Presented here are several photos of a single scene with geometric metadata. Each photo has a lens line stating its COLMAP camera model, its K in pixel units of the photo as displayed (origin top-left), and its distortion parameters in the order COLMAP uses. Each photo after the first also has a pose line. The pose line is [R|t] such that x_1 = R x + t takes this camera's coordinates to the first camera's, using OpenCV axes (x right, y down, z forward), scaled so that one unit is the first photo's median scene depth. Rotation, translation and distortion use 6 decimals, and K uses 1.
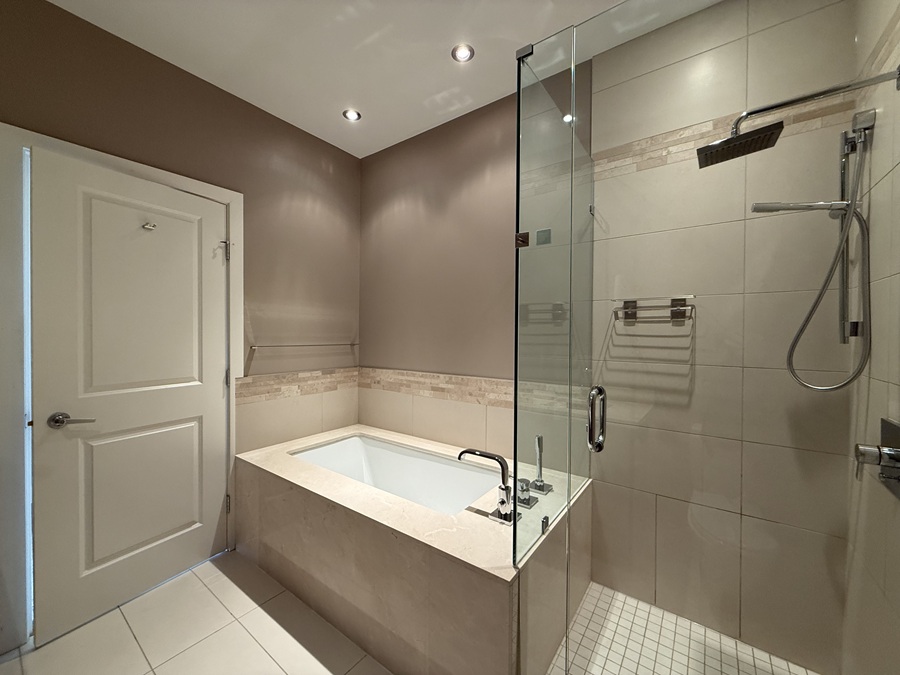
lens RADIAL K [[359.0, 0, 445.9], [0, 359.0, 336.9], [0, 0, 1]] dist [-0.000412, -0.000049]
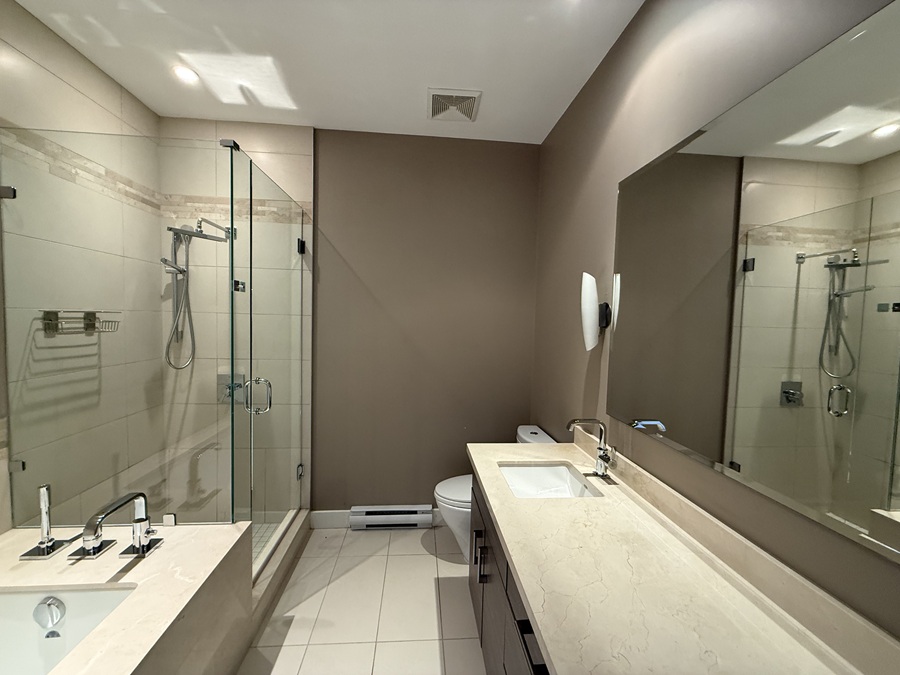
lens RADIAL K [[359.0, 0, 445.9], [0, 359.0, 336.9], [0, 0, 1]] dist [-0.000412, -0.000049]
pose [[-0.659323, -0.064482, 0.749090, -0.897600], [-0.024774, 0.997638, 0.064072, -0.122187], [-0.751452, 0.023686, -0.659363, 0.866084]]
